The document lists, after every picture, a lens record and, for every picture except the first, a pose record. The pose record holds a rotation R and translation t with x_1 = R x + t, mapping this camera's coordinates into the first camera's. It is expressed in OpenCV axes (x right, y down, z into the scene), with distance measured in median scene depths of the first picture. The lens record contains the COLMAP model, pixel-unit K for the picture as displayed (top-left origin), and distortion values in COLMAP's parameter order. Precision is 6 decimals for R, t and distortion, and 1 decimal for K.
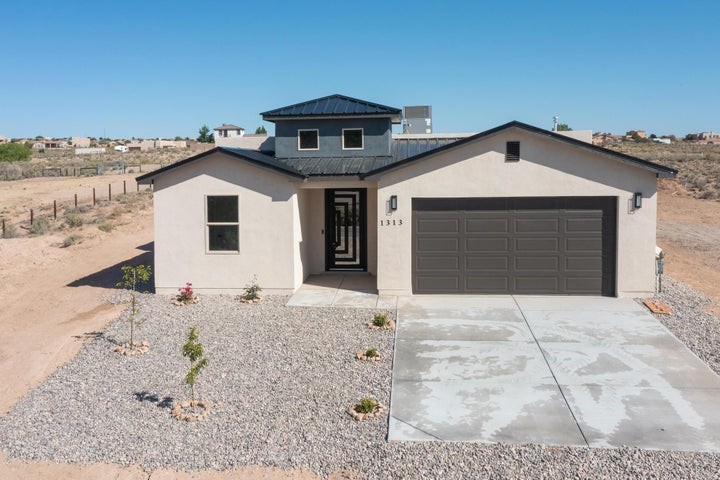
lens RADIAL K [[706.4, 0, 335.1], [0, 706.4, 197.2], [0, 0, 1]] dist [0.006923, 0.006944]
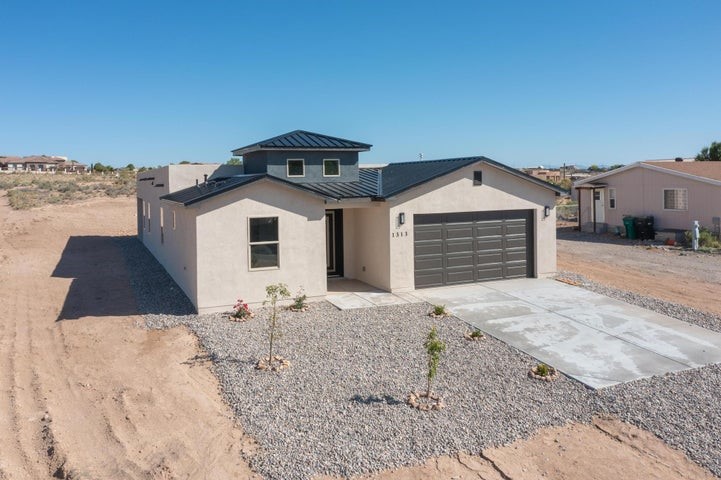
lens RADIAL K [[573.6, 0, 359.5], [0, 573.6, 188.2], [0, 0, 1]] dist [0.000584, 0.000268]
pose [[0.856602, -0.004799, 0.515956, -0.533621], [0.031475, 0.998581, -0.042967, -0.004693], [-0.515018, 0.053045, 0.855537, 0.166240]]
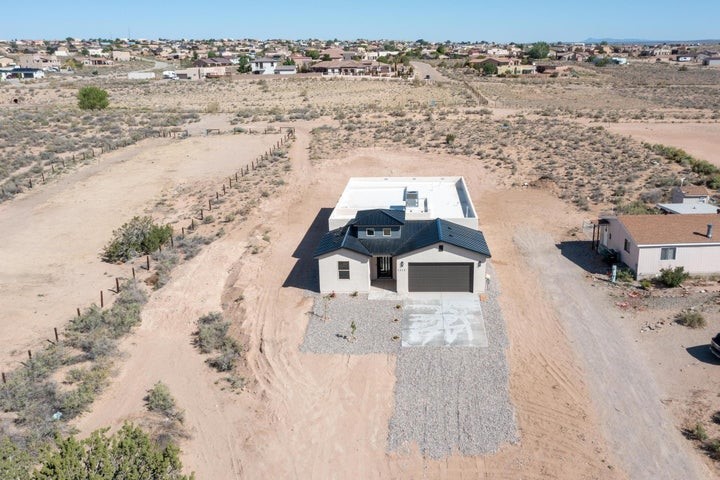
lens RADIAL K [[608.3, 0, 413.2], [0, 608.3, 239.4], [0, 0, 1]] dist [0.002337, 0.003525]
pose [[0.994682, -0.024032, 0.100153, -0.132468], [-0.000231, 0.971876, 0.235494, -0.735383], [-0.102995, -0.234265, 0.966702, -1.548354]]
